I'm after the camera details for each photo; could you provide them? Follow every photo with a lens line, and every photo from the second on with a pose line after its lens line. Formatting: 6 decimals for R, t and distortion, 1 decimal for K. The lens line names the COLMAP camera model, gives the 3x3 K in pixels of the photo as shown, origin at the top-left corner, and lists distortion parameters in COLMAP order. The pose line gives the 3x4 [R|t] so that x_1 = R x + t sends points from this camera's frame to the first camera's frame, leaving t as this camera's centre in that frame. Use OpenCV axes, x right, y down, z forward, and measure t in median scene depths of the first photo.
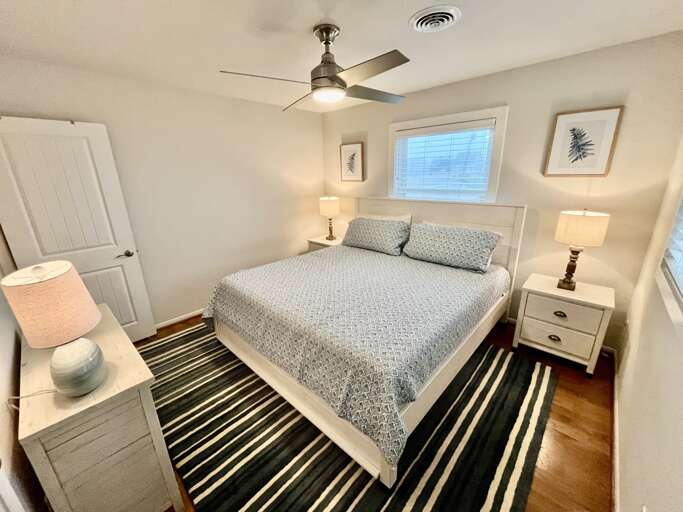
lens RADIAL K [[284.8, 0, 341.5], [0, 284.8, 256.0], [0, 0, 1]] dist [-0.000051, -0.000206]
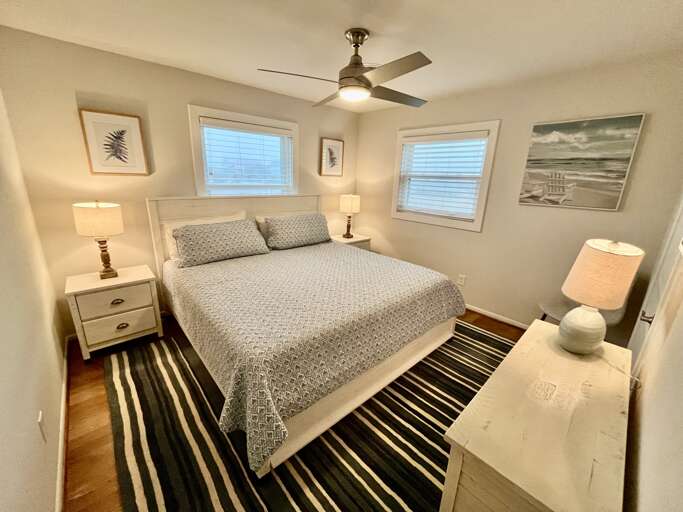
lens RADIAL K [[271.5, 0, 341.5], [0, 271.5, 256.0], [0, 0, 1]] dist [-0.001248, -0.000174]
pose [[0.077304, -0.275670, 0.958139, -0.604611], [0.229885, 0.940048, 0.251917, -0.146044], [-0.970143, 0.200788, 0.136042, 0.529877]]
